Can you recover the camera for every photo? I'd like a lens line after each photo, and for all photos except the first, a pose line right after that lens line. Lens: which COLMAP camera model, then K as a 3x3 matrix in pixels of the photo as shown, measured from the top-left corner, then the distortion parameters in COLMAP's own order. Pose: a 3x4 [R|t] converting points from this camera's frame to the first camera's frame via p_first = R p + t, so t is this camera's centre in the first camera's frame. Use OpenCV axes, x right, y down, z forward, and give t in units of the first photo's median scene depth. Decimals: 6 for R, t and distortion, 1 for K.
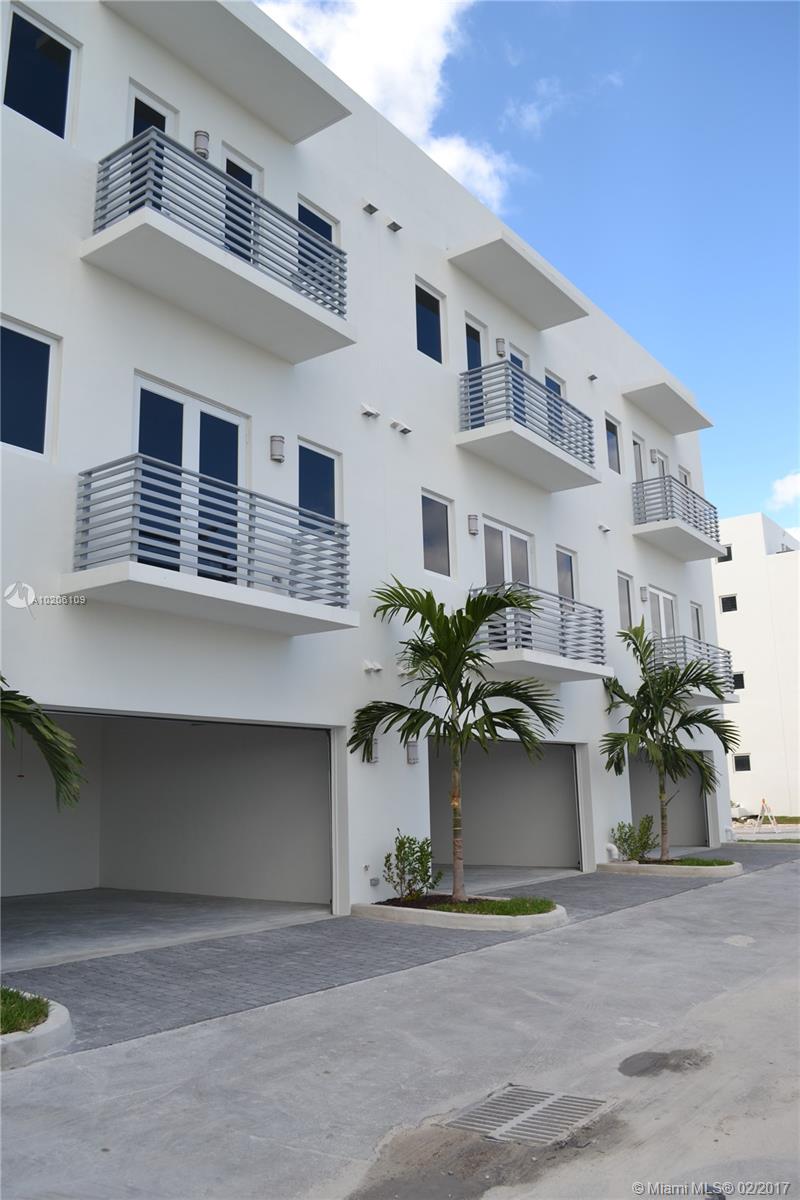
lens RADIAL K [[963.5, 0, 400.0], [0, 963.5, 600.0], [0, 0, 1]] dist [-0.085898, 0.002546]
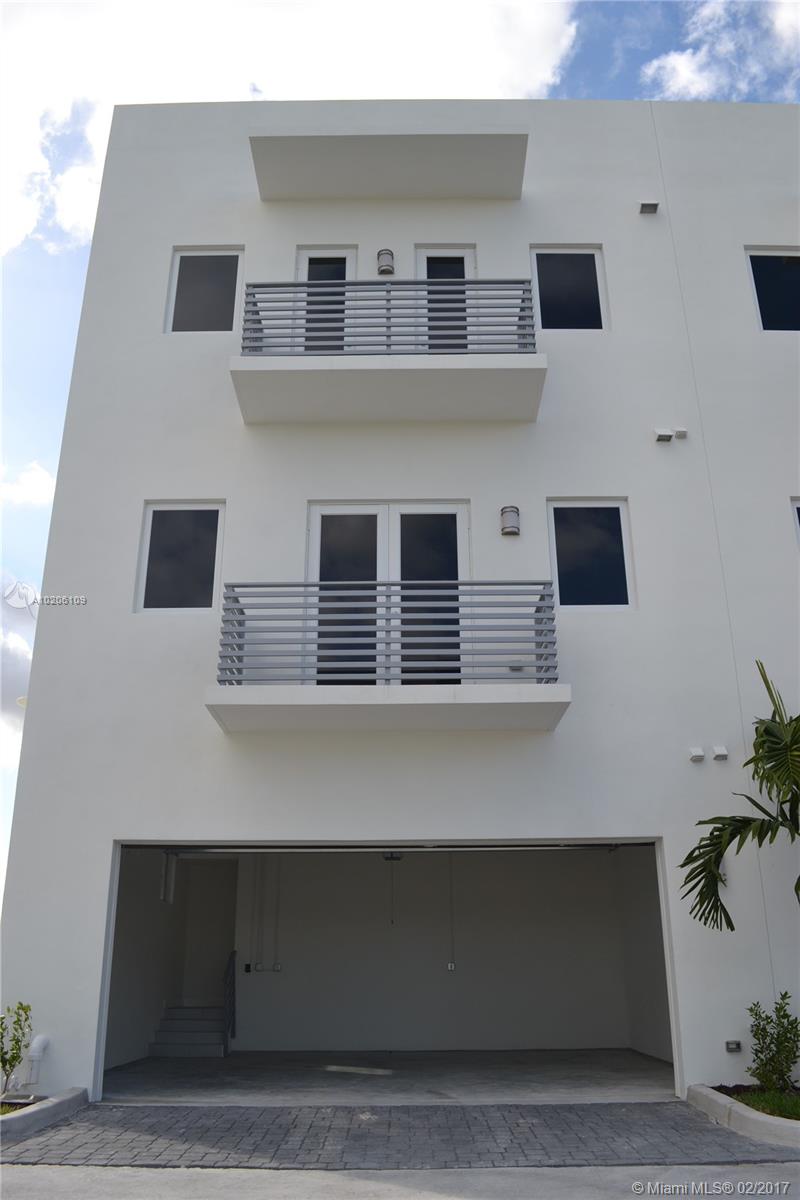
lens RADIAL K [[963.5, 0, 400.0], [0, 963.5, 600.0], [0, 0, 1]] dist [-0.085898, 0.002546]
pose [[0.581974, -0.289660, -0.759870, 0.493405], [0.150558, 0.956637, -0.249357, 0.121409], [0.799148, 0.030715, 0.600349, 0.434629]]
